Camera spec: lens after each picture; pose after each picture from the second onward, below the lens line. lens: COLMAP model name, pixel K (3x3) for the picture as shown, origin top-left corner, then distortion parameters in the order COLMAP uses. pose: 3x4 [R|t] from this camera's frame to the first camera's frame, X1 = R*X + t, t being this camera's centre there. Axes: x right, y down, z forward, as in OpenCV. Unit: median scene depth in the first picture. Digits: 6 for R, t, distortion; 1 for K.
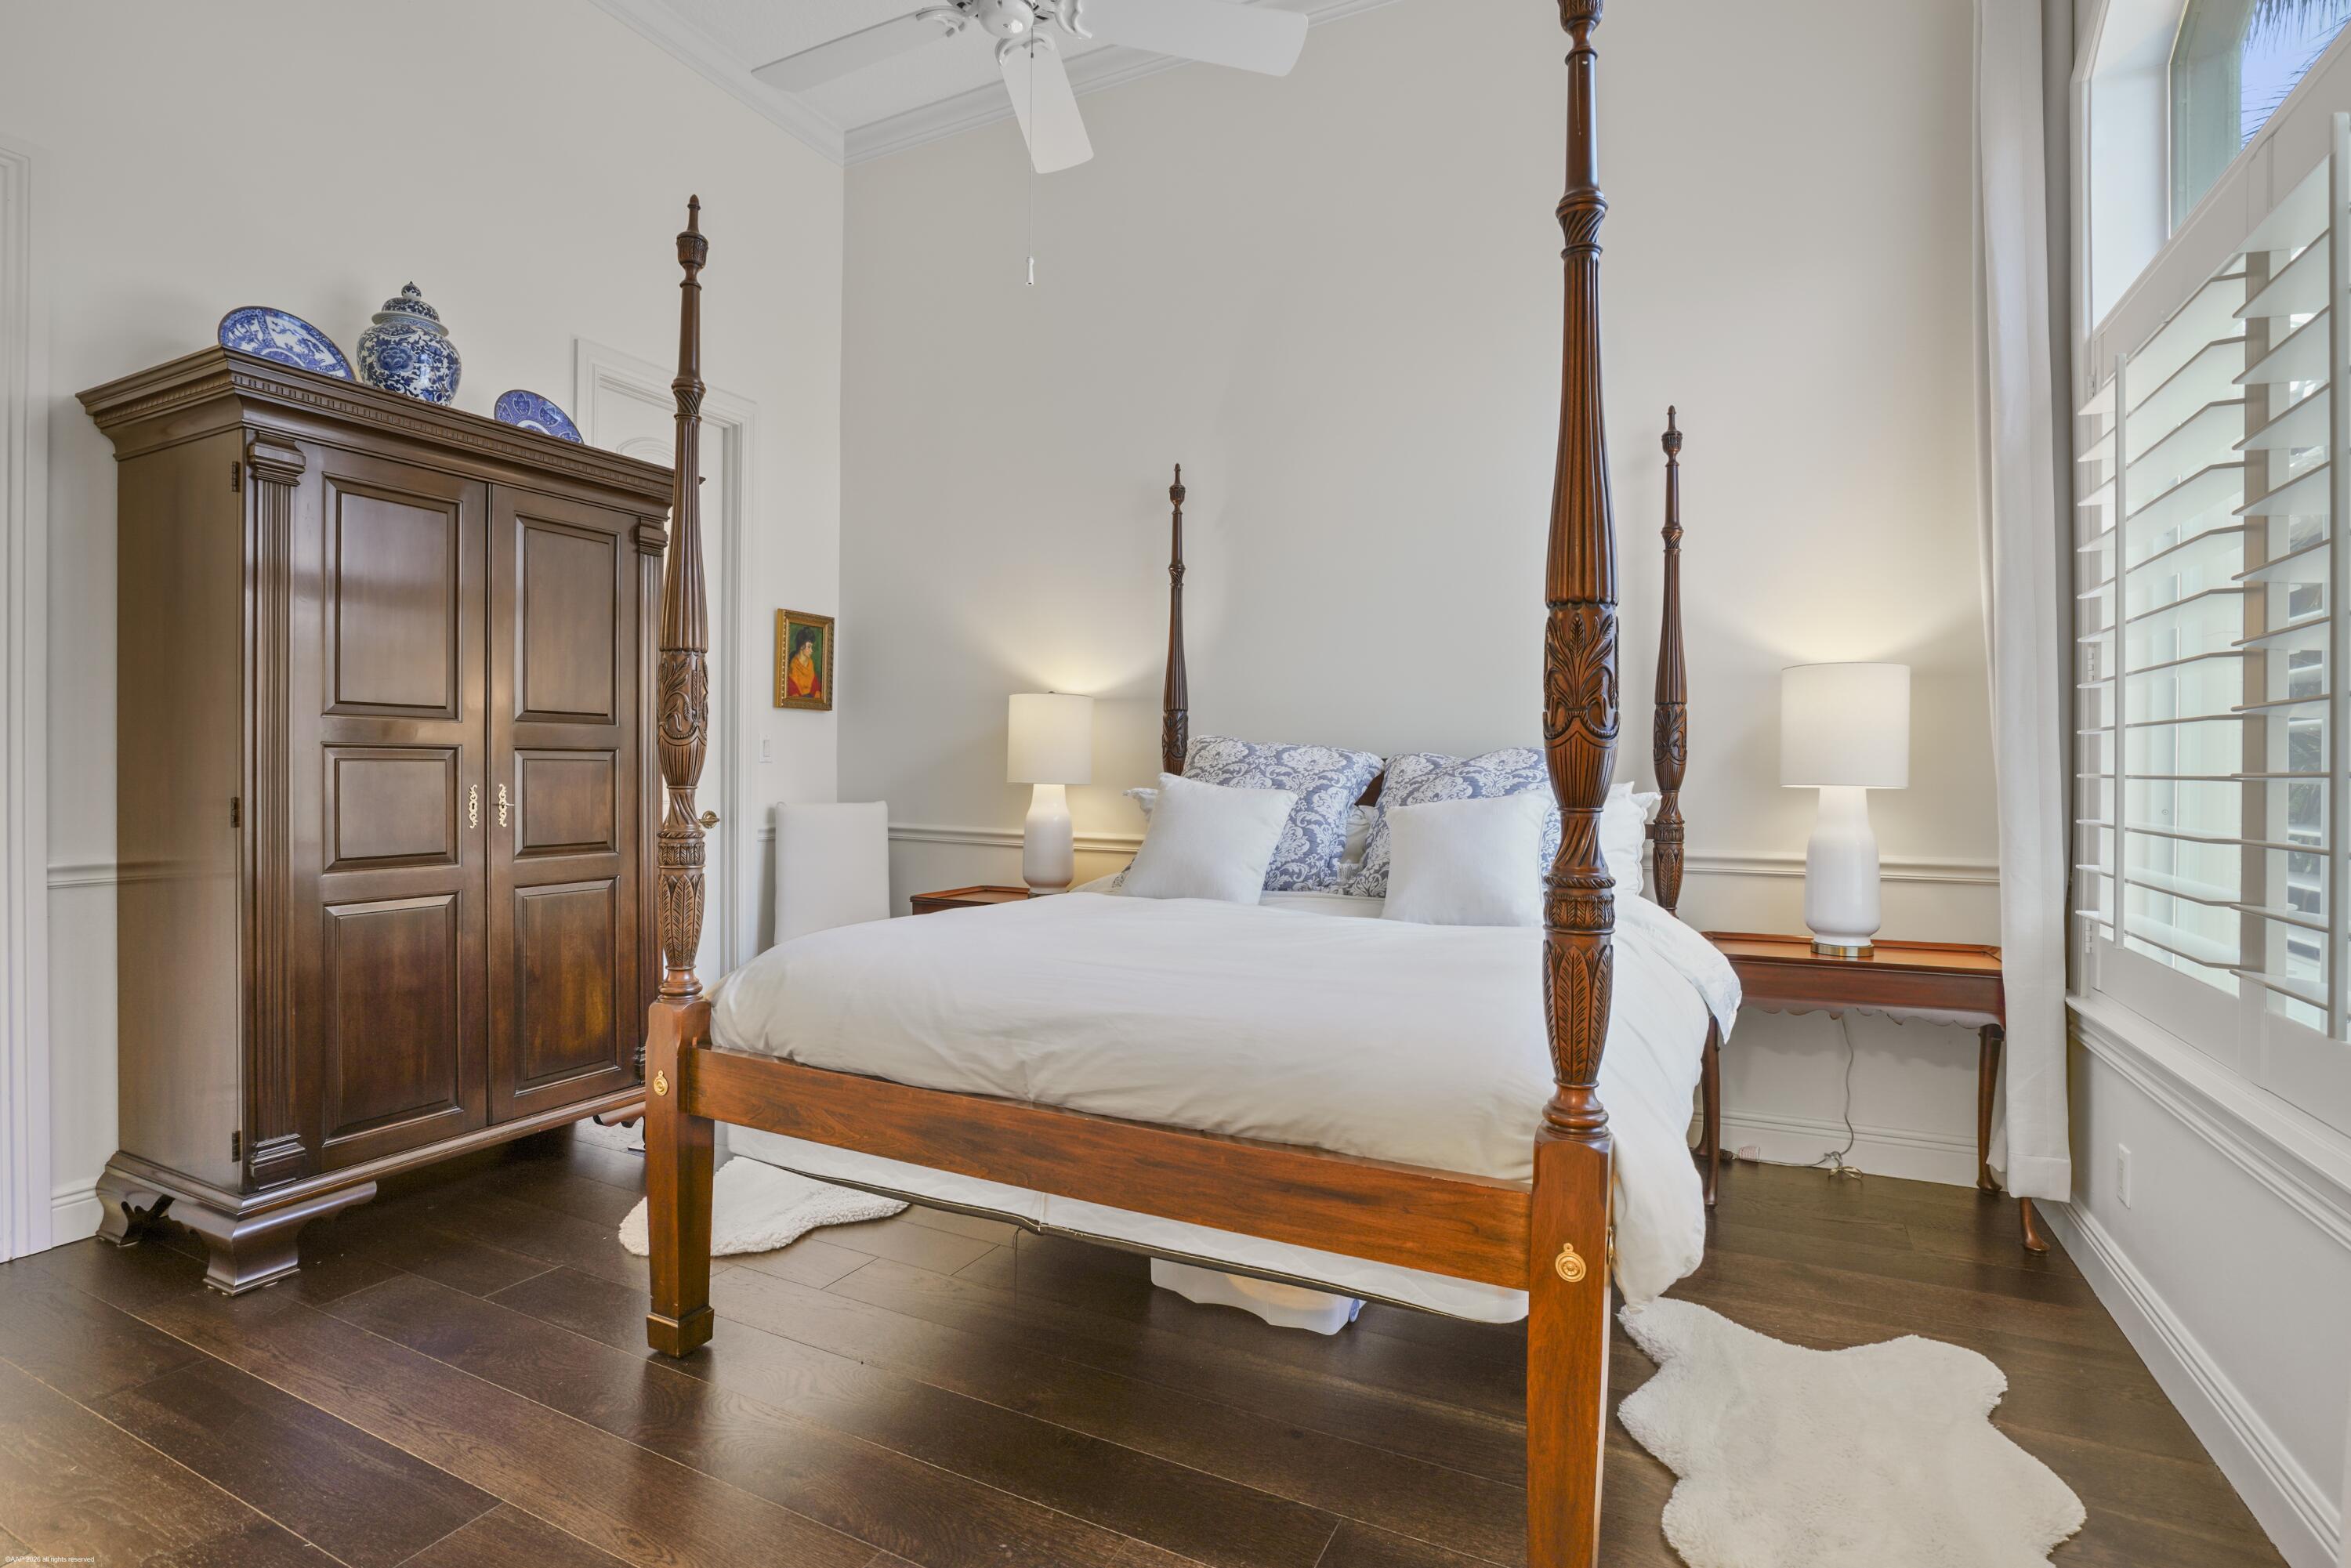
lens RADIAL K [[1114.7, 0, 1154.8], [0, 1114.7, 767.6], [0, 0, 1]] dist [-0.073555, 0.035443]
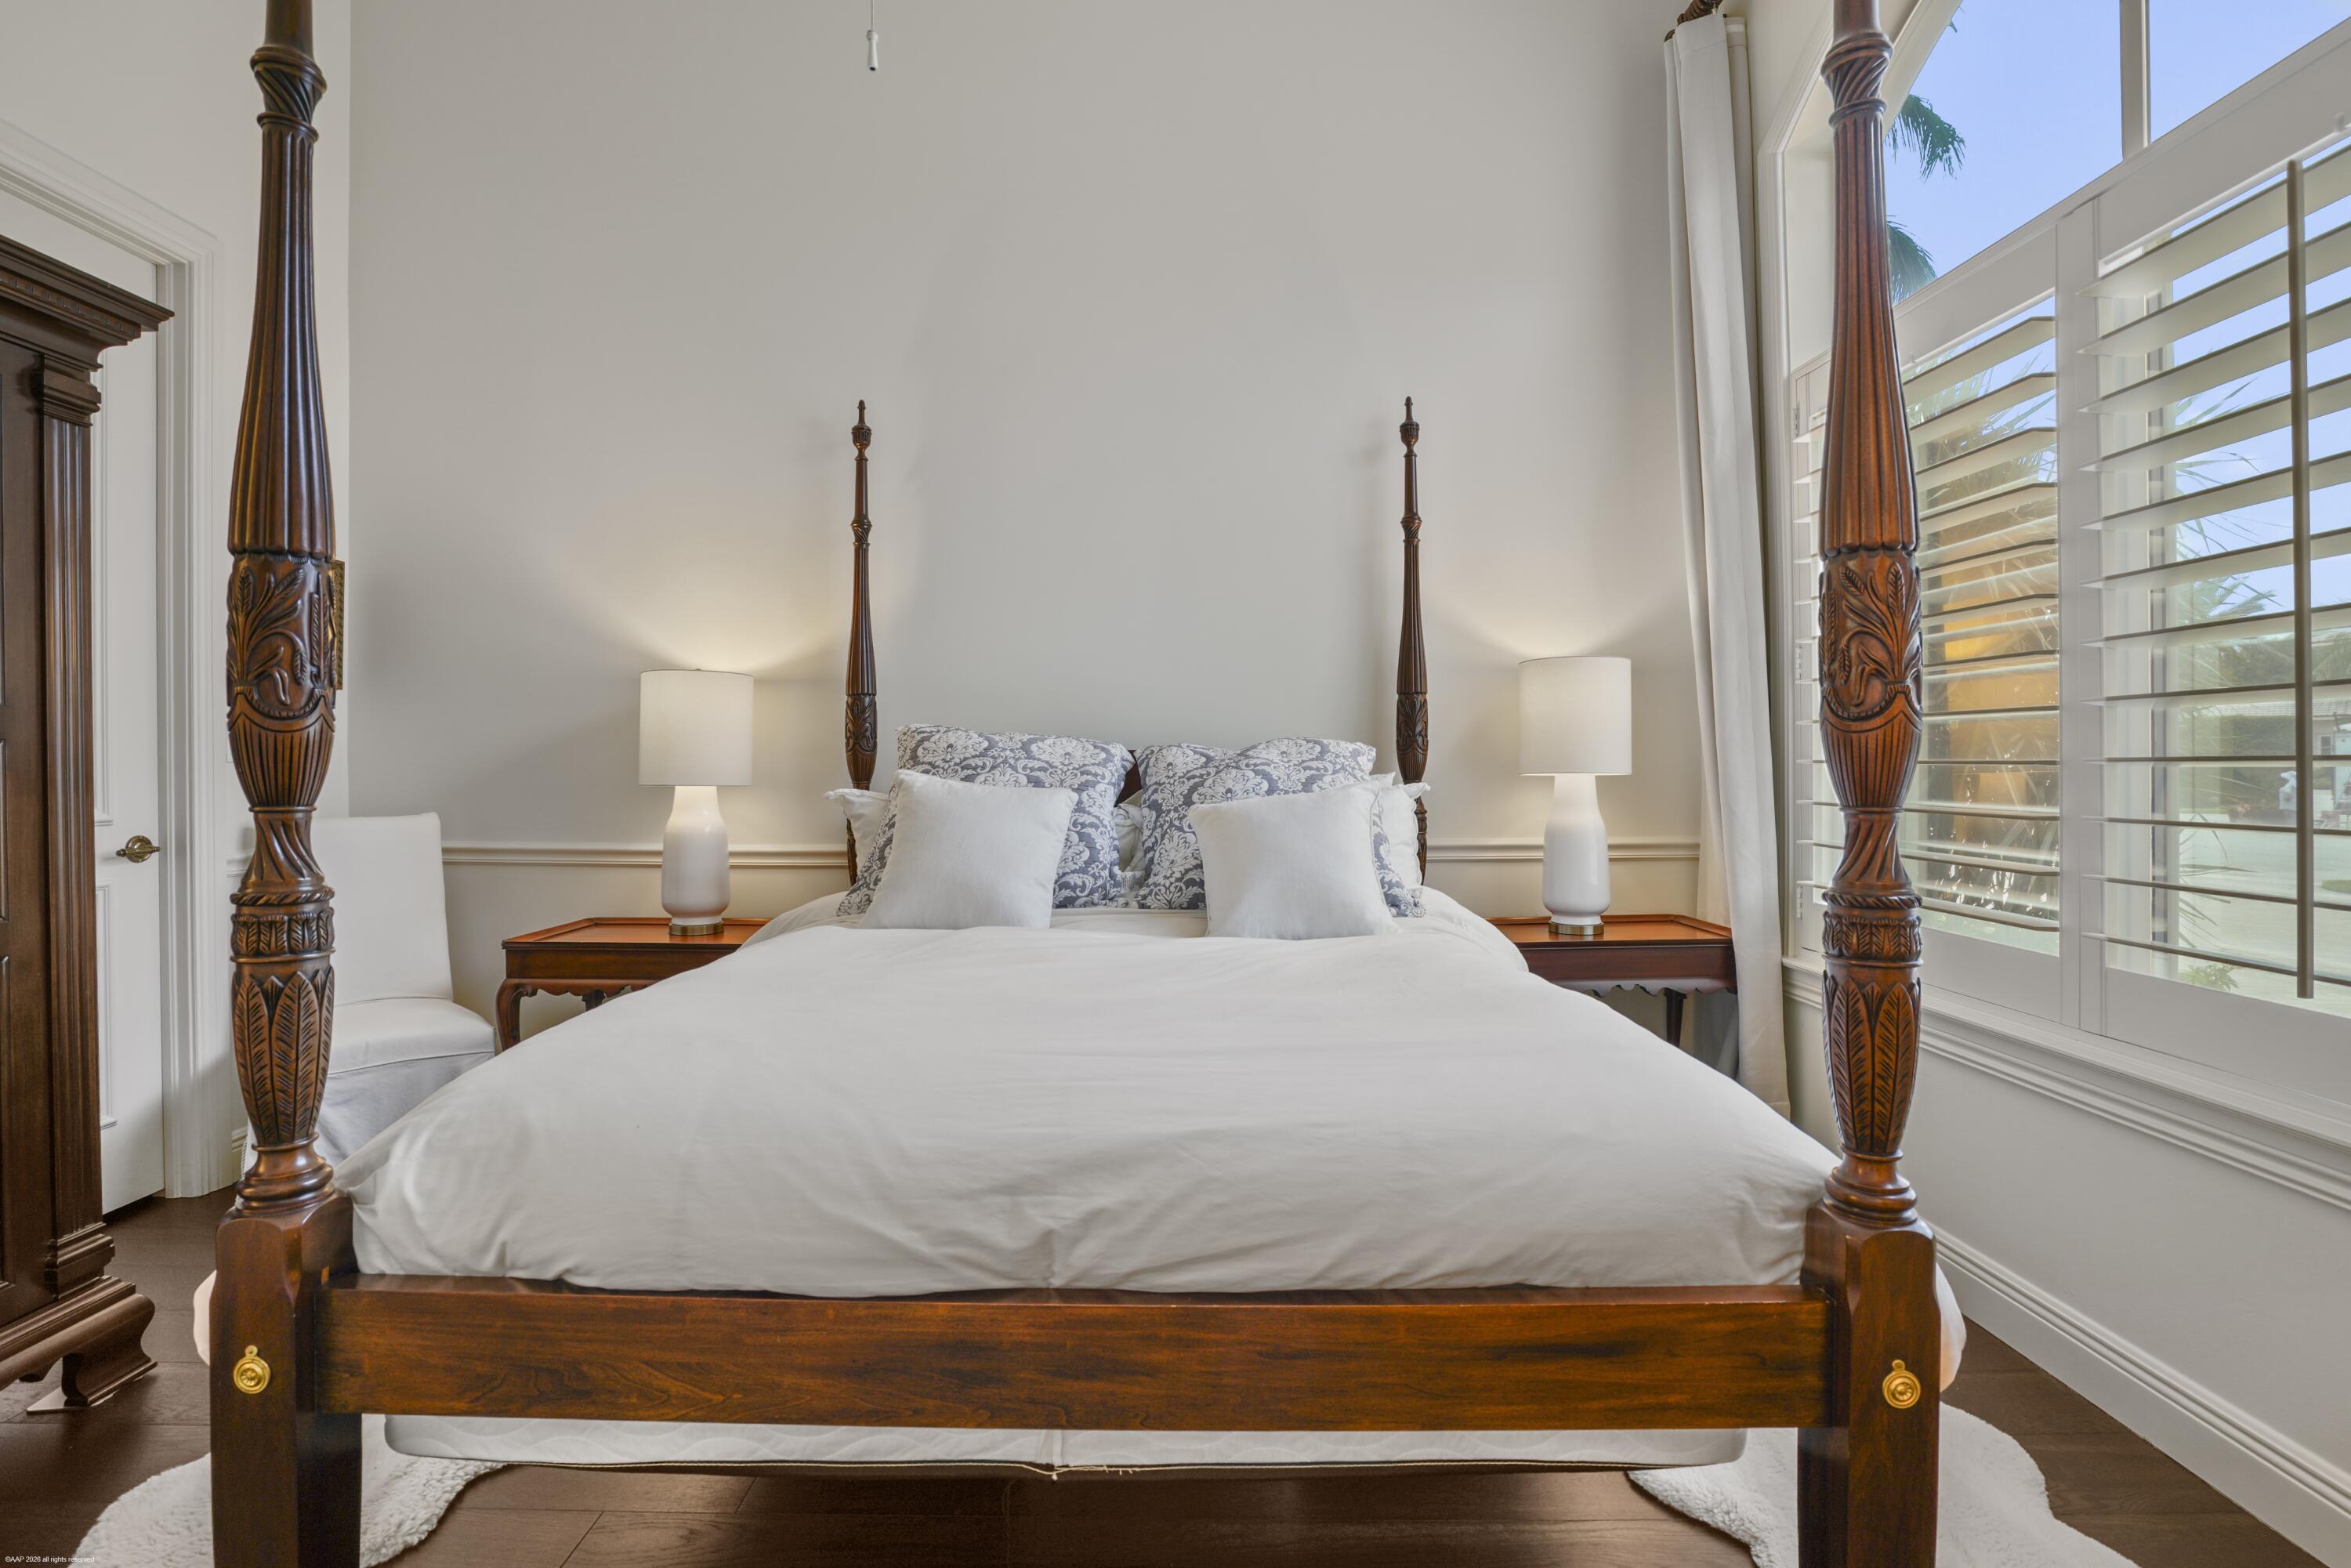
lens RADIAL K [[1080.6, 0, 1158.5], [0, 1080.6, 768.4], [0, 0, 1]] dist [-0.067892, 0.032155]
pose [[0.898554, -0.012725, 0.438679, -0.190106], [0.009700, 0.999911, 0.009136, -0.001992], [-0.438757, -0.003954, 0.898597, 0.249301]]
